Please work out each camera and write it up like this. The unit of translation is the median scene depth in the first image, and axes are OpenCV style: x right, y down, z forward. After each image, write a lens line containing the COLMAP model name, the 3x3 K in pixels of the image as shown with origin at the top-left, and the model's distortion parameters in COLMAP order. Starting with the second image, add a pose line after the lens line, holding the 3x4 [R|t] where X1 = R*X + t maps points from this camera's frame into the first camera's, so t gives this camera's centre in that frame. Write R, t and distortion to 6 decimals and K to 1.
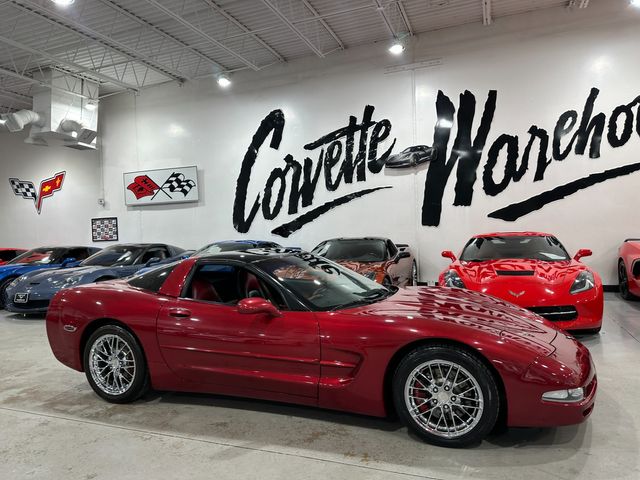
lens RADIAL K [[448.2, 0, 323.1], [0, 448.2, 243.3], [0, 0, 1]] dist [0.083543, -0.115533]
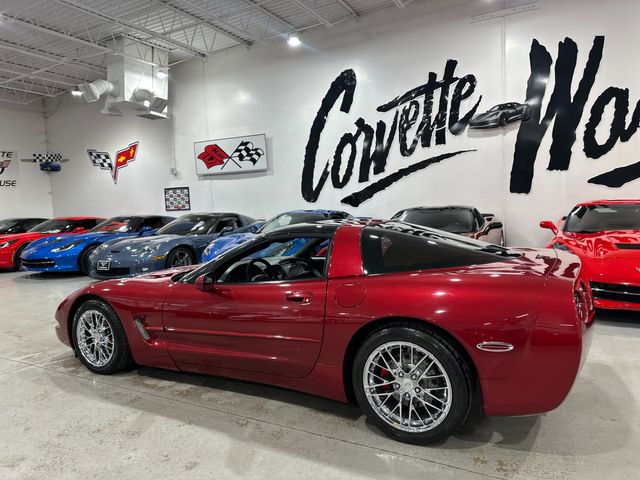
lens RADIAL K [[448.2, 0, 322.7], [0, 448.2, 242.0], [0, 0, 1]] dist [0.083543, -0.115533]
pose [[0.991791, 0.008291, -0.127598, -0.034971], [-0.000081, 0.997936, 0.064210, 0.001107], [0.127867, -0.063673, 0.989745, 0.042147]]
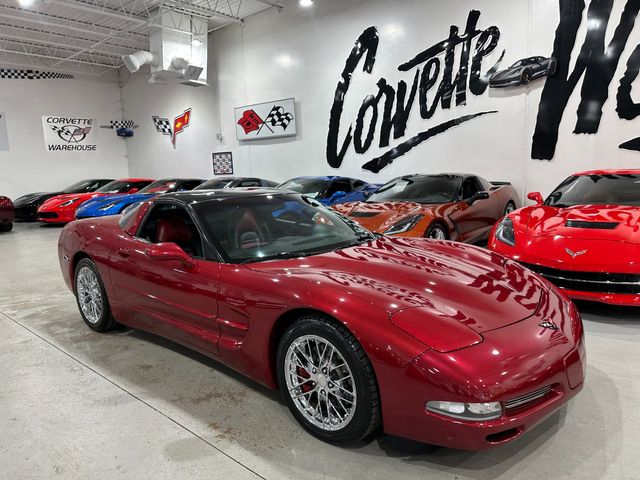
lens RADIAL K [[449.3, 0, 323.1], [0, 449.3, 241.0], [0, 0, 1]] dist [0.069239, -0.094386]
pose [[0.940148, 0.059954, -0.335451, 0.148736], [-0.011984, 0.989609, 0.143283, -0.005638], [0.340556, -0.130687, 0.931098, 0.082498]]
